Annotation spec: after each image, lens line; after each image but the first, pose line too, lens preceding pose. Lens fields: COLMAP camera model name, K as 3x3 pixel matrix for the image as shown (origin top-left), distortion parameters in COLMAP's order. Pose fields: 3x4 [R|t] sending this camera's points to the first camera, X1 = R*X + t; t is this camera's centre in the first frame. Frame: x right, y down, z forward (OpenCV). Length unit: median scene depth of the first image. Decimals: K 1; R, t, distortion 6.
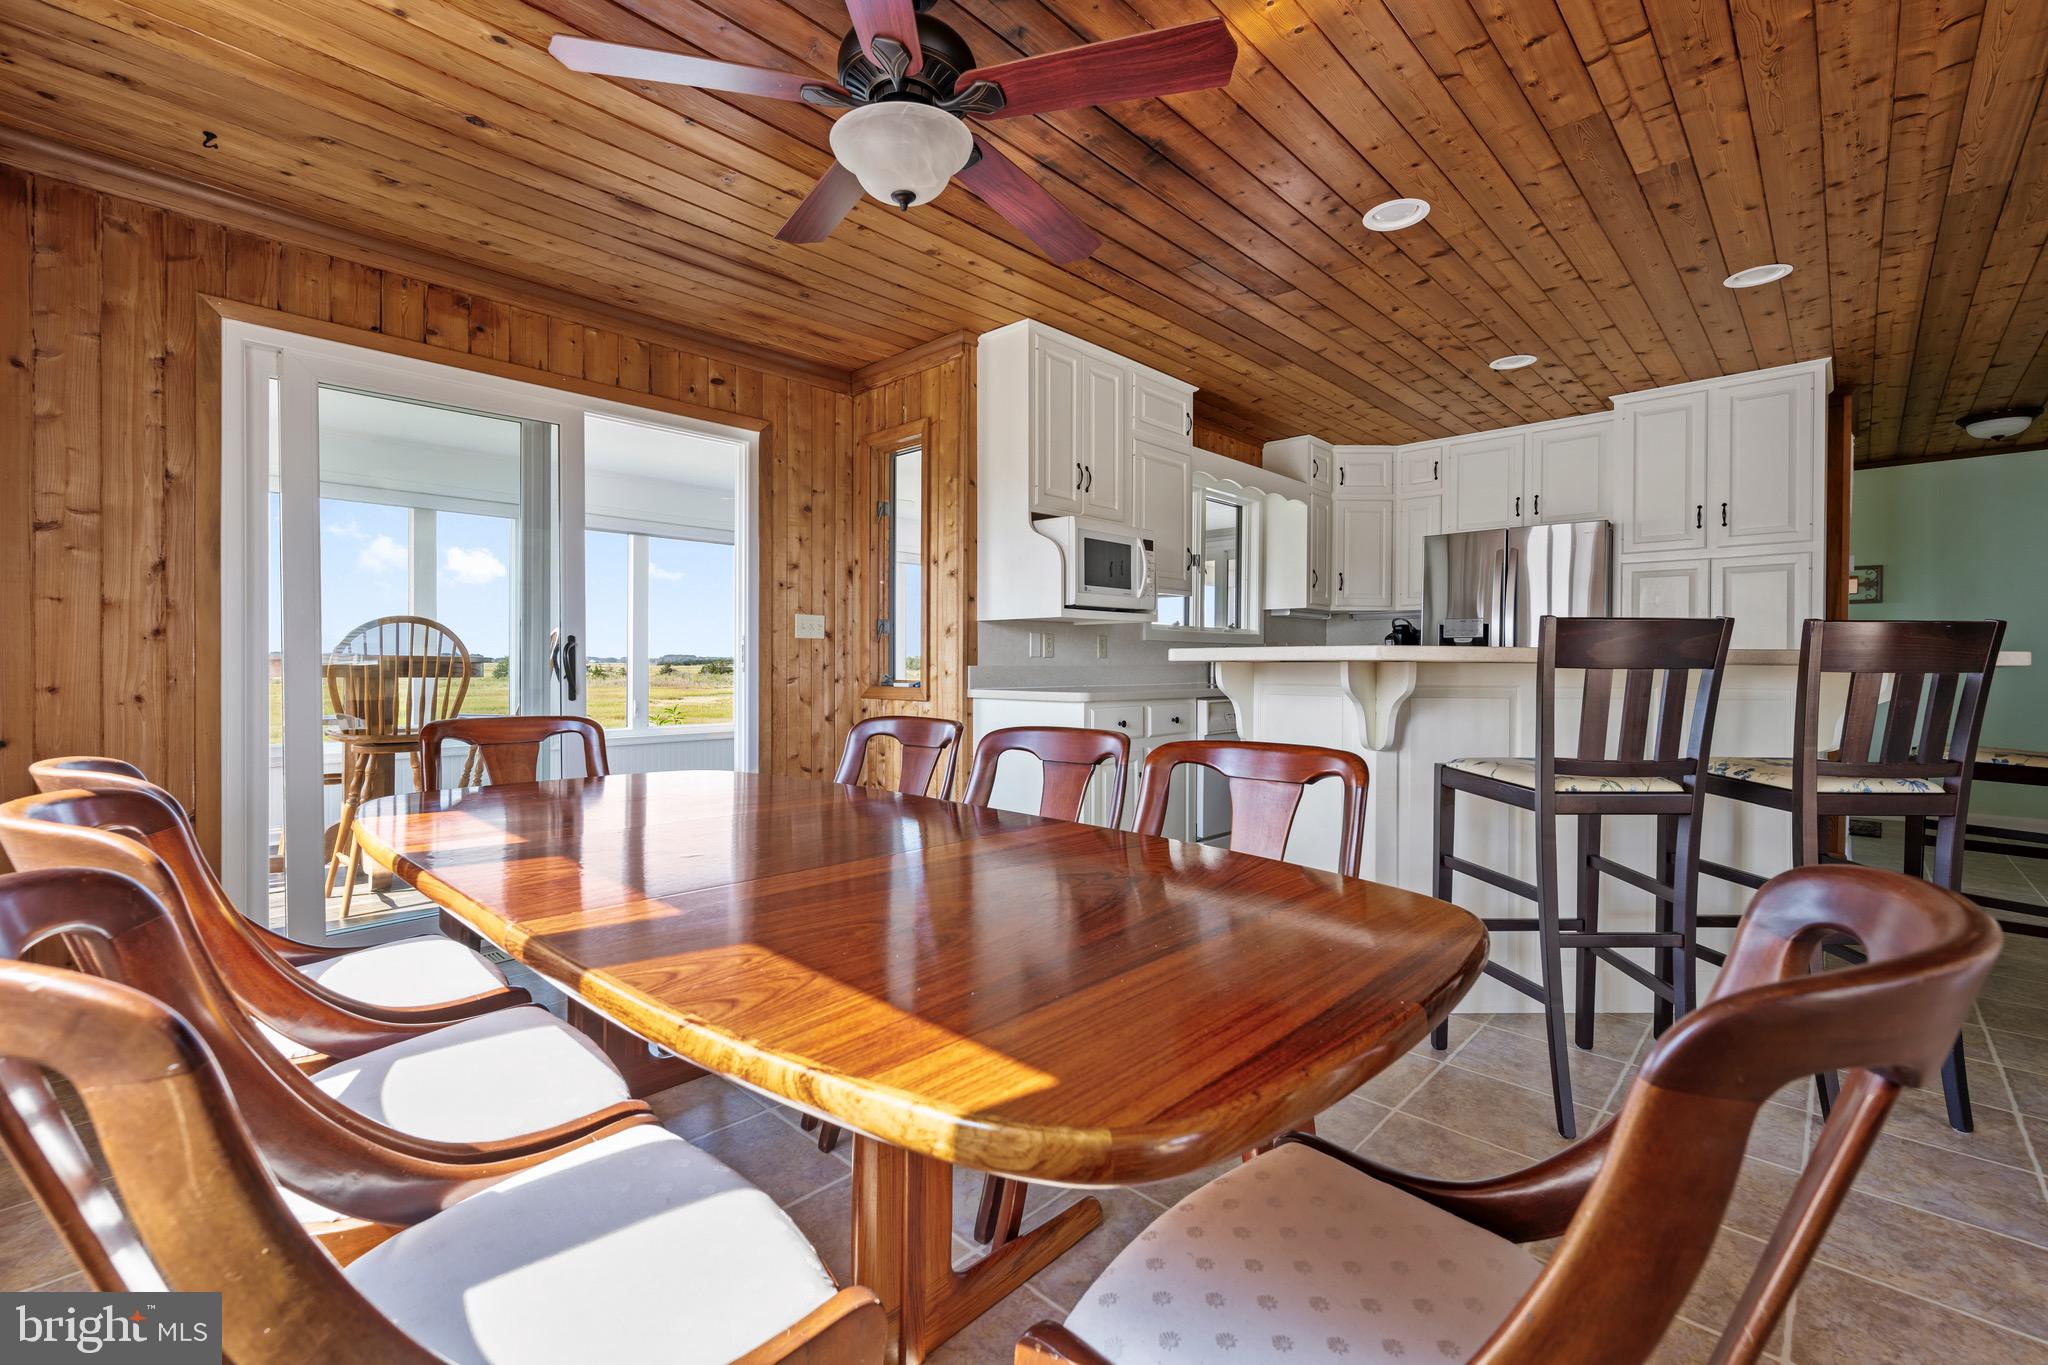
lens RADIAL K [[879.0, 0, 1016.2], [0, 879.0, 685.0], [0, 0, 1]] dist [0.000013, 0.000380]
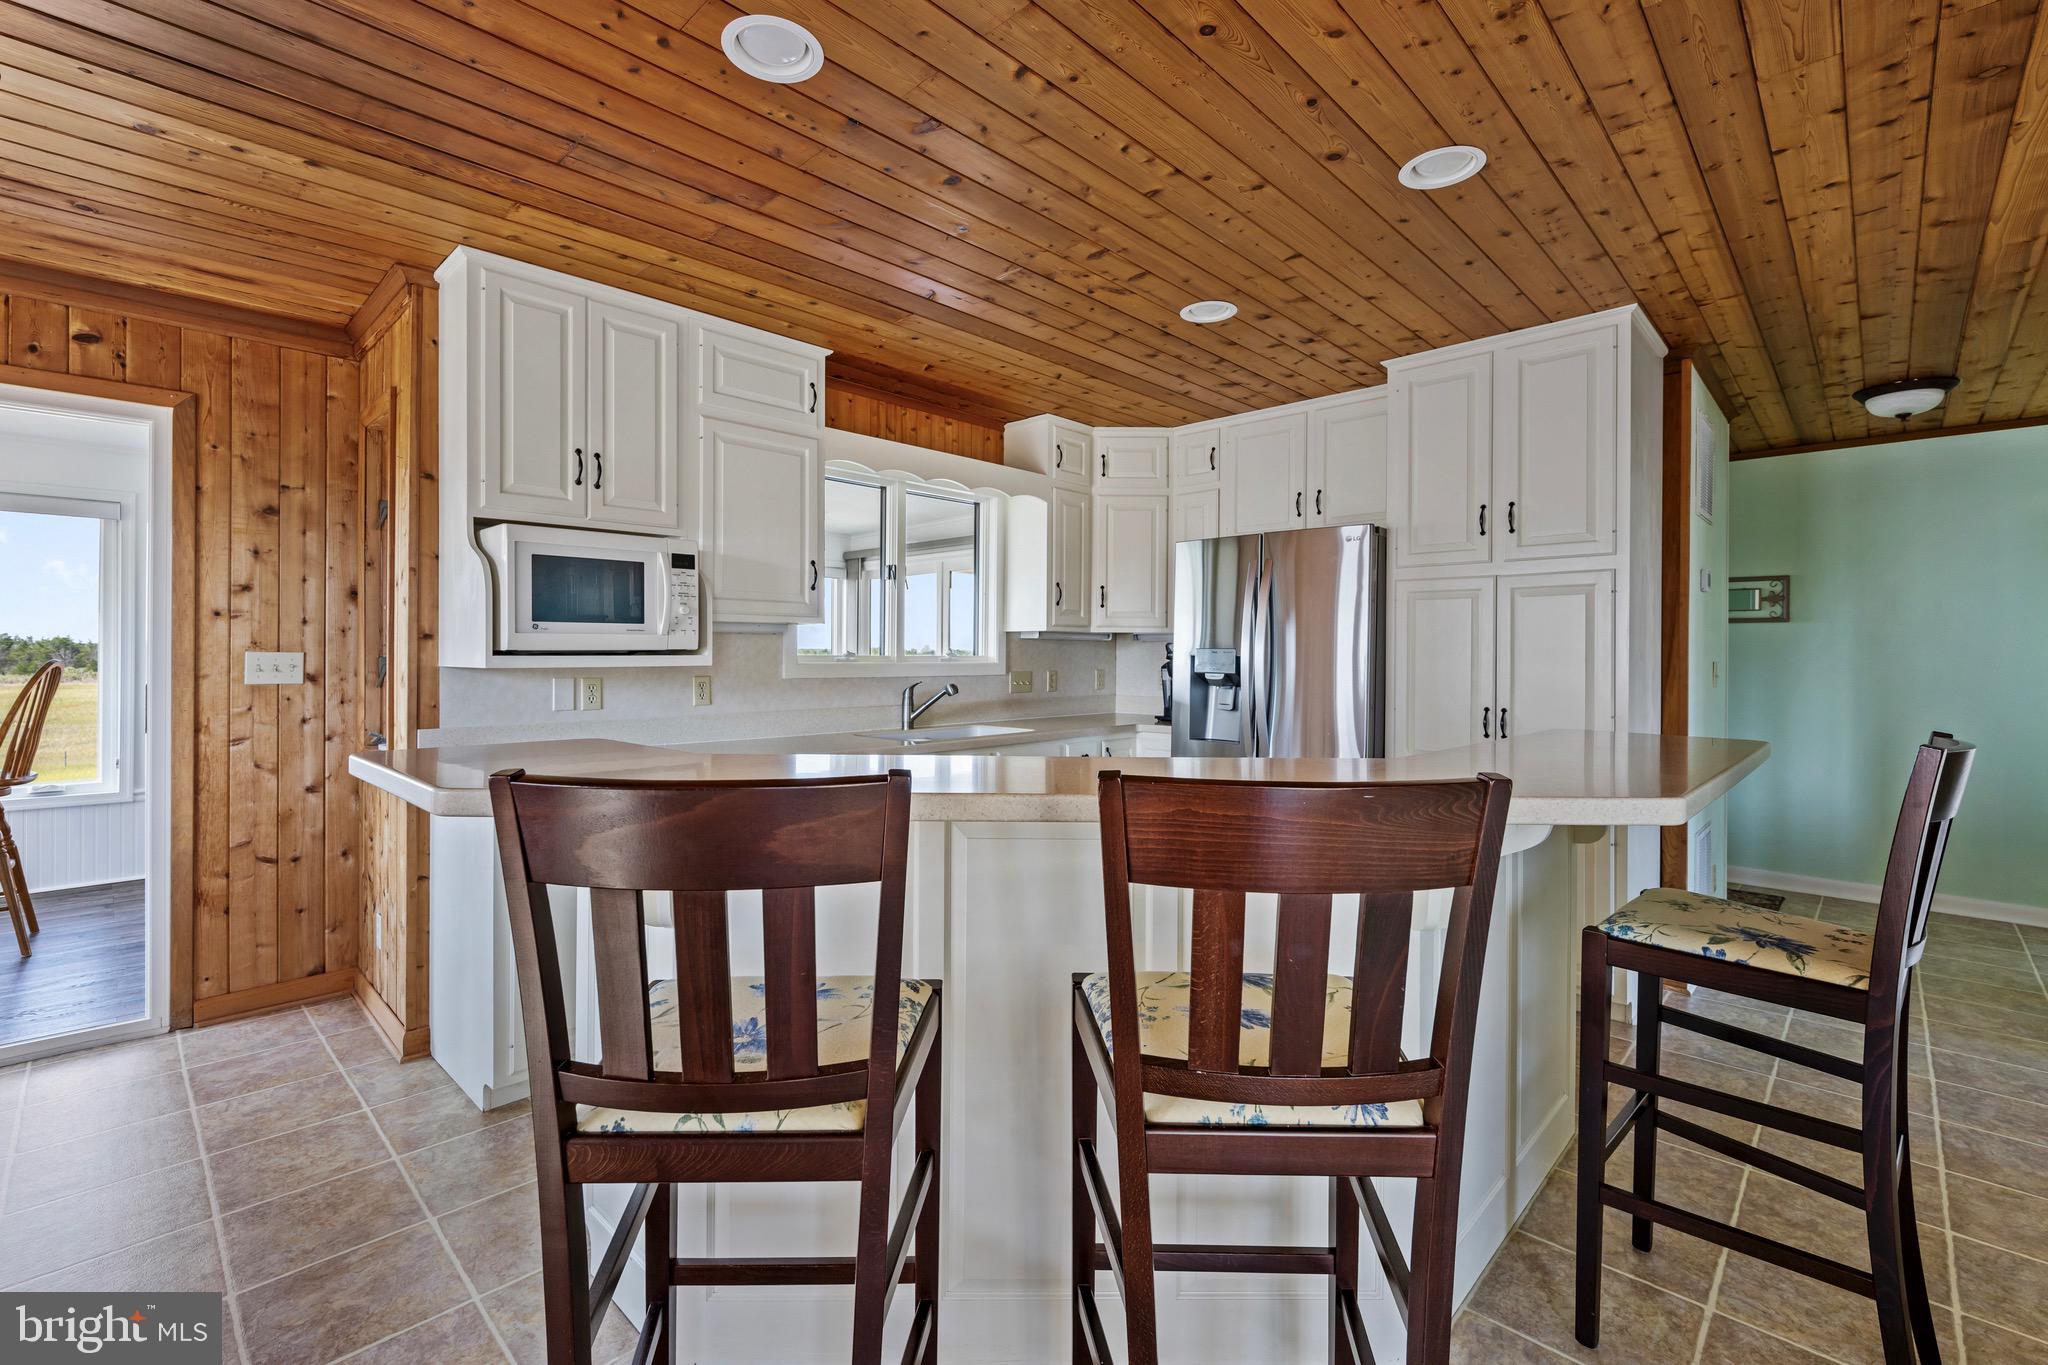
lens RADIAL K [[896.0, 0, 1018.4], [0, 896.0, 662.6], [0, 0, 1]] dist [-0.001843, -0.000355]
pose [[0.999965, 0.001110, -0.008331, 0.396883], [-0.001245, 0.999868, -0.016205, -0.058494], [0.008312, 0.016214, 0.999834, 0.243098]]
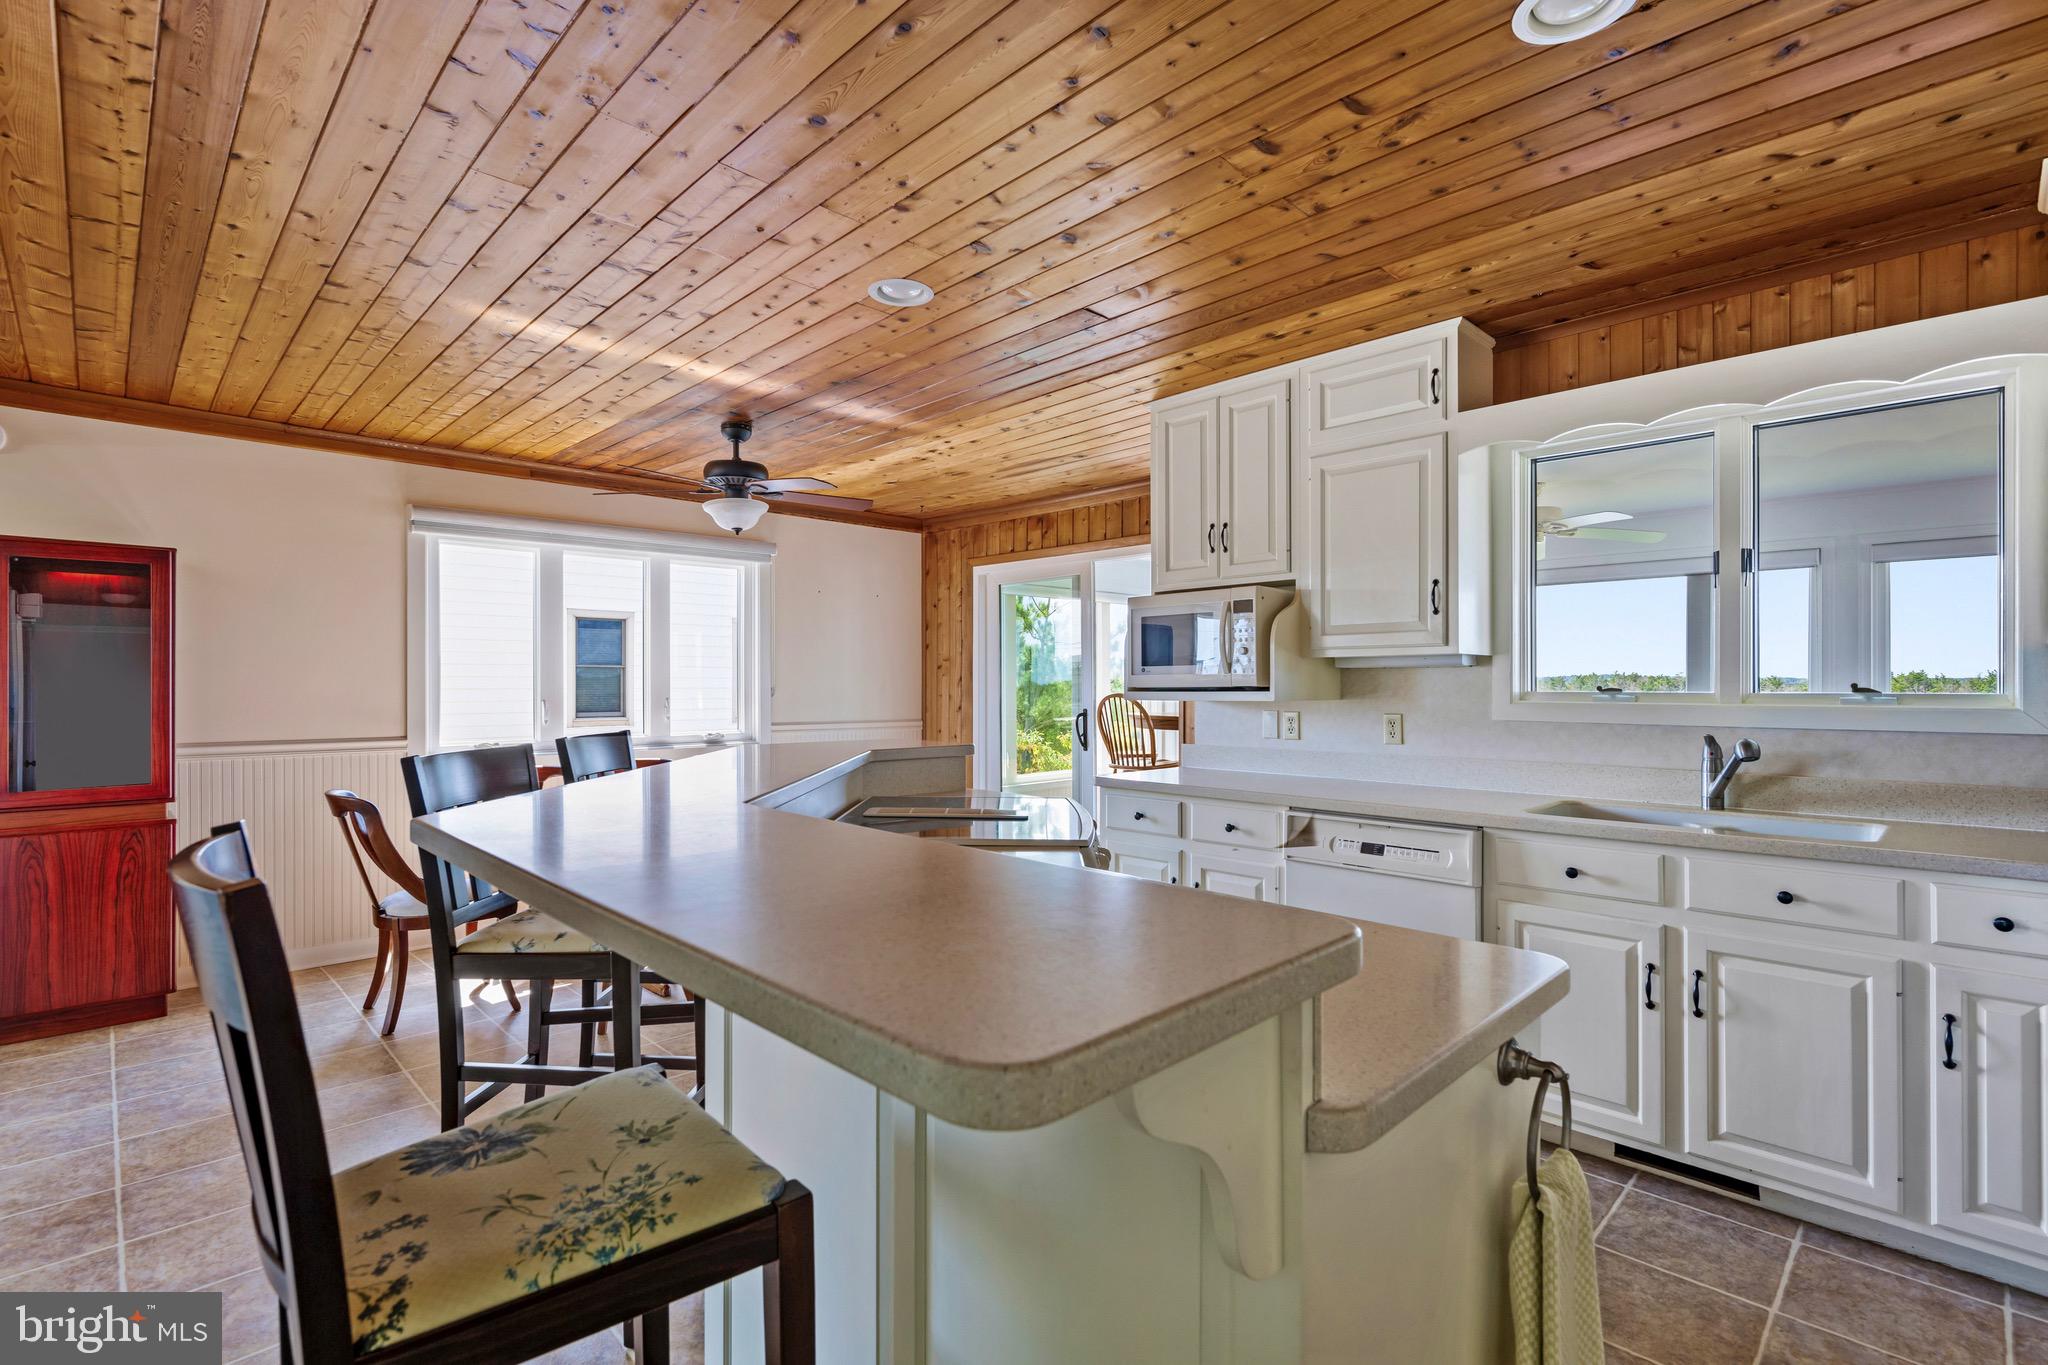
lens RADIAL K [[942.6, 0, 1015.5], [0, 942.6, 679.5], [0, 0, 1]] dist [-0.000491, -0.000369]
pose [[-0.033716, -0.006601, -0.999410, 0.926374], [-0.021292, 0.999756, -0.005885, -0.077020], [0.999205, 0.021081, -0.033848, 0.756702]]
